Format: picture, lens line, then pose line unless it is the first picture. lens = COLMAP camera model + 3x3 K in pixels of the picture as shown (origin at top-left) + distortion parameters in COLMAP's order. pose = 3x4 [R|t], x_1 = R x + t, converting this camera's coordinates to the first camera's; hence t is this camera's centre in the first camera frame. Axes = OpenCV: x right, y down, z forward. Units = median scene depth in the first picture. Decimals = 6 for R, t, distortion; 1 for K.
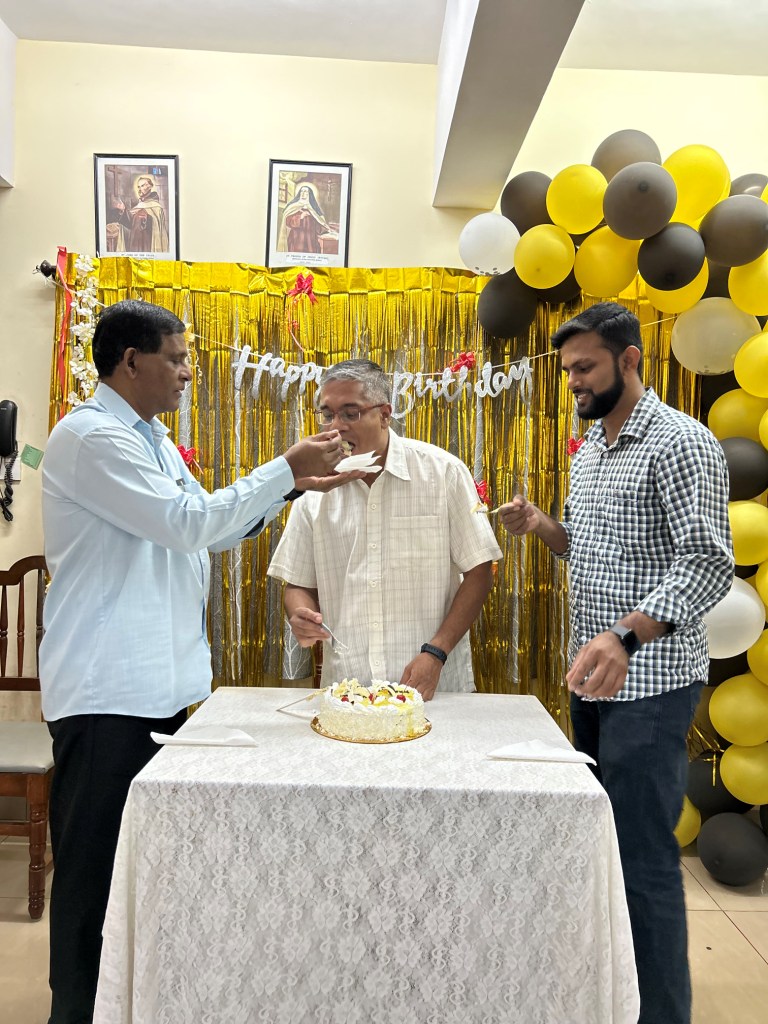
lens RADIAL K [[772.7, 0, 397.0], [0, 772.7, 518.8], [0, 0, 1]] dist [0.050163, -0.056444]
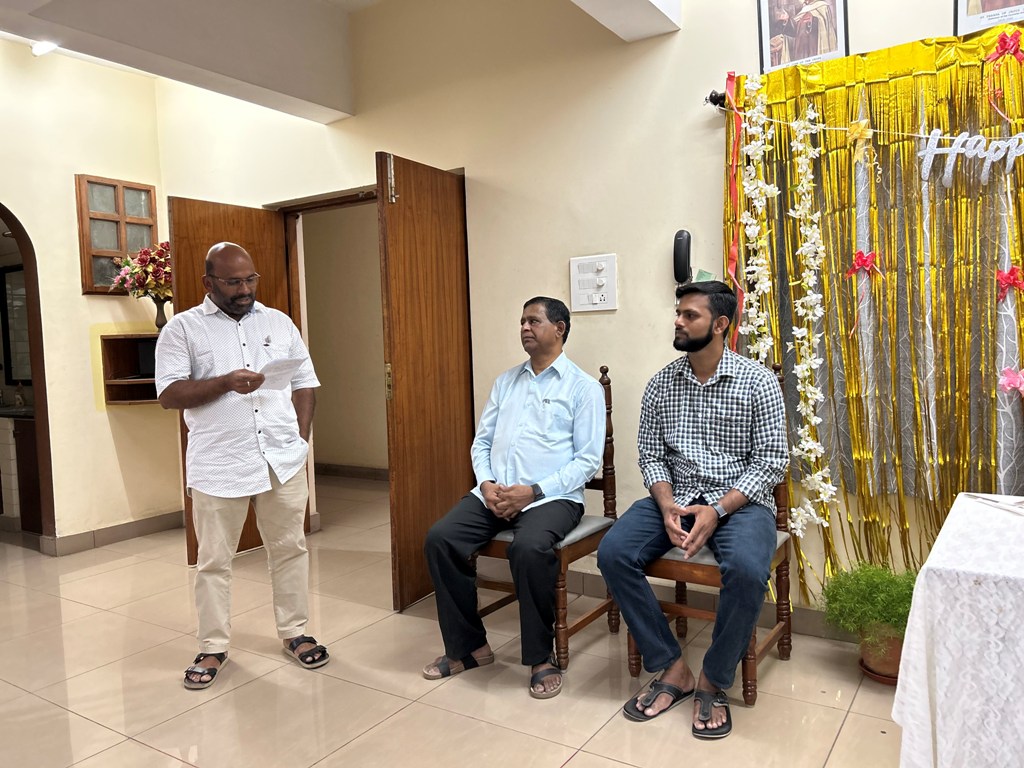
lens RADIAL K [[772.7, 0, 508.3], [0, 772.7, 386.4], [0, 0, 1]] dist [0.050163, -0.056444]
pose [[0.822382, -0.024497, -0.568408, -0.095488], [0.043838, 0.998831, 0.020379, 0.032945], [0.567244, -0.041677, 0.822494, -0.032326]]
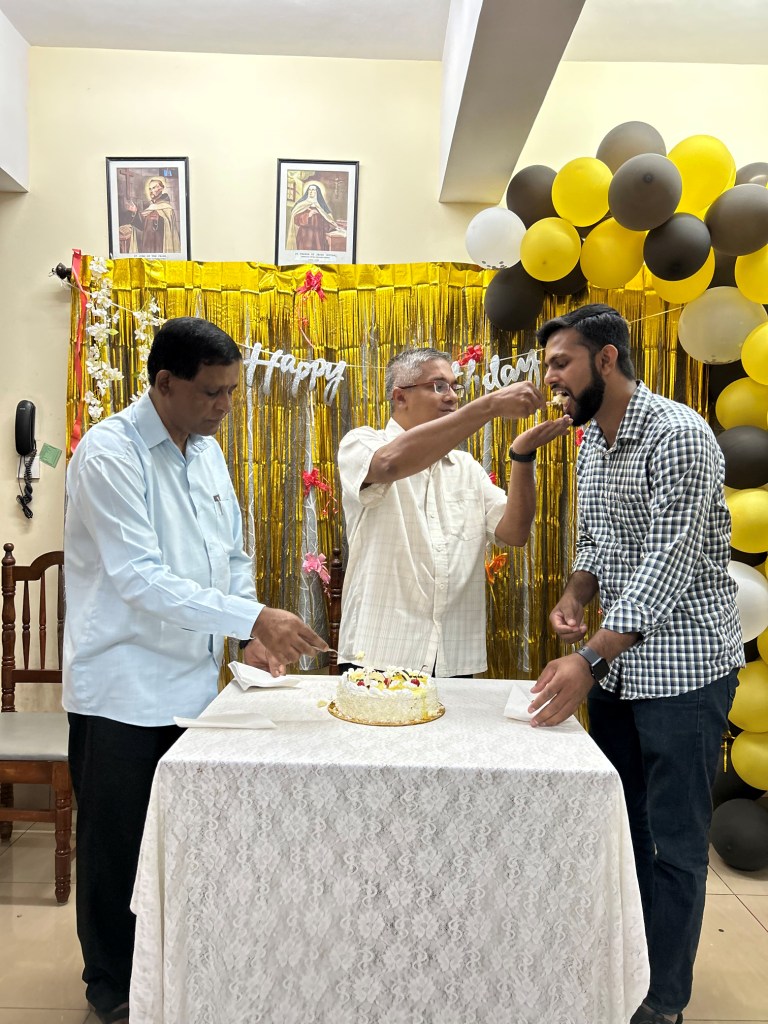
lens RADIAL K [[772.7, 0, 387.7], [0, 772.7, 519.3], [0, 0, 1]] dist [0.050163, -0.056444]
pose [[0.999674, -0.011970, -0.022532, -0.002946], [0.012093, 0.999913, 0.005336, 0.004835], [0.022466, -0.005607, 0.999732, -0.015065]]
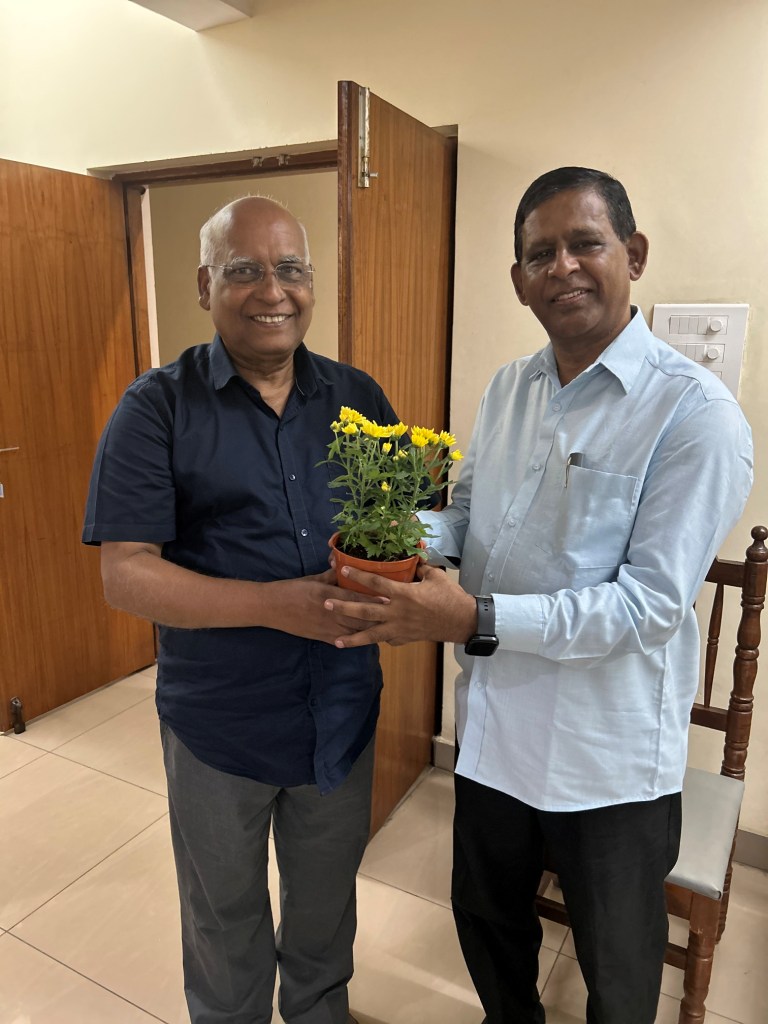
lens RADIAL K [[772.7, 0, 381.0], [0, 772.7, 515.0], [0, 0, 1]] dist [0.050163, -0.056444]
pose [[0.864851, 0.100428, -0.491881, -0.556215], [0.002848, 0.978790, 0.204848, -0.099931], [0.502020, -0.178564, 0.846221, 0.278746]]
